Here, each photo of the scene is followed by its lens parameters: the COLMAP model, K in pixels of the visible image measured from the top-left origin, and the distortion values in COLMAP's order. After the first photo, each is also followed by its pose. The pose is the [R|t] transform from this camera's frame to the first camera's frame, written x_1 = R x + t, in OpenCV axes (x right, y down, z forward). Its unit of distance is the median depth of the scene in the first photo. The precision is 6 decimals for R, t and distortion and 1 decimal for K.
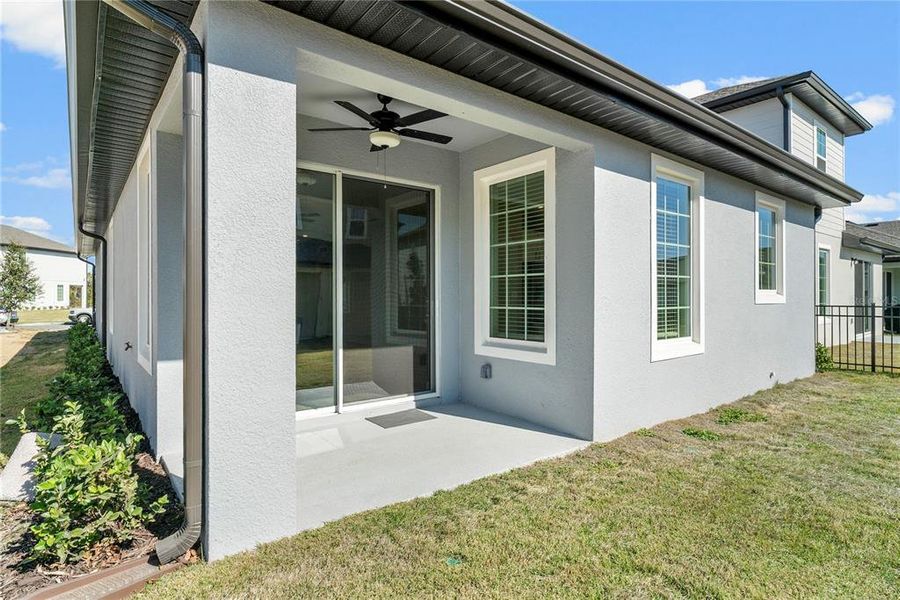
lens RADIAL K [[470.1, 0, 455.3], [0, 470.1, 301.2], [0, 0, 1]] dist [0.000056, -0.001269]
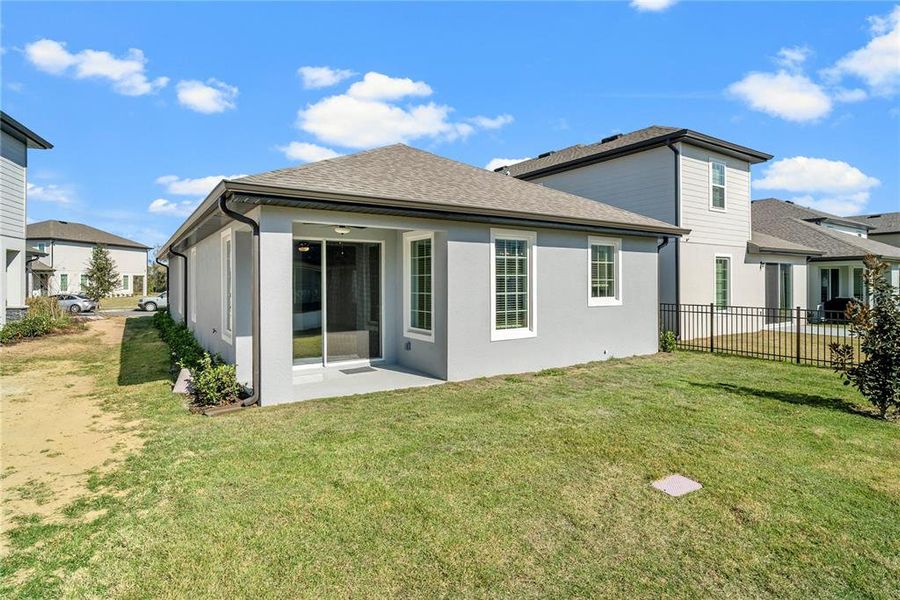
lens RADIAL K [[470.1, 0, 452.0], [0, 470.1, 290.8], [0, 0, 1]] dist [0.000056, -0.001269]
pose [[0.997147, 0.001243, -0.075476, 0.394205], [-0.000489, 0.999950, 0.010006, -0.084068], [0.075484, -0.009941, 0.997097, -0.817959]]
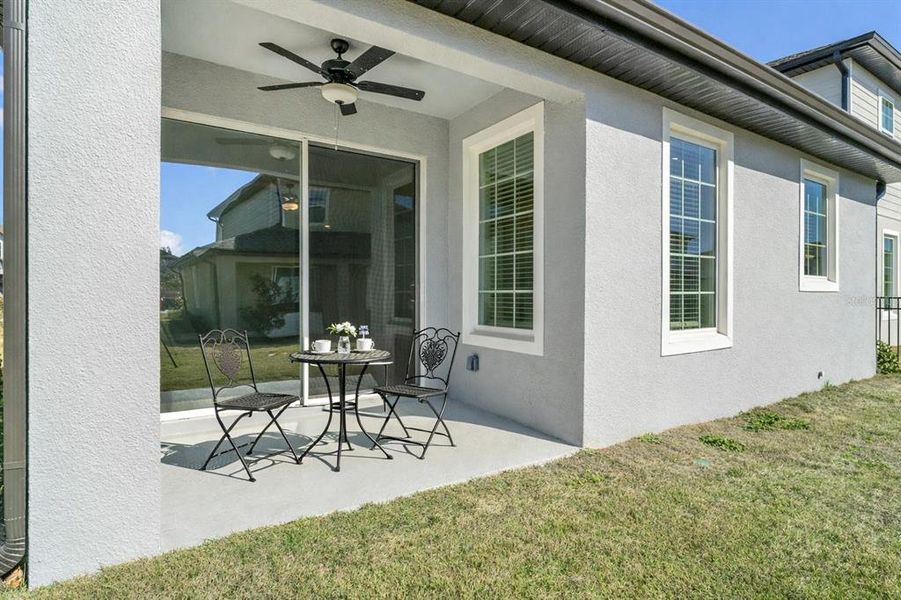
lens RADIAL K [[470.6, 0, 447.9], [0, 470.6, 297.4], [0, 0, 1]] dist [0.000056, -0.001269]
pose [[0.995777, 0.006433, -0.091580, 0.107184], [-0.006153, 0.999976, 0.003333, 0.023942], [0.091599, -0.002755, 0.995792, 0.118830]]
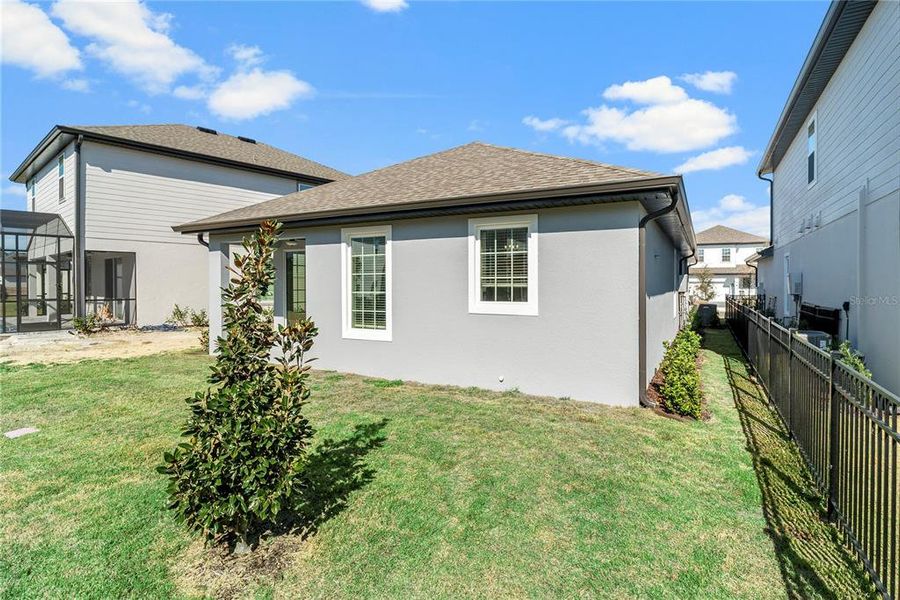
lens RADIAL K [[470.1, 0, 444.4], [0, 470.1, 291.1], [0, 0, 1]] dist [0.000056, -0.001269]
pose [[0.388049, 0.019530, -0.921432, 2.260261], [-0.005252, 0.999806, 0.018979, -0.096350], [0.921624, -0.002526, 0.388076, 0.626869]]
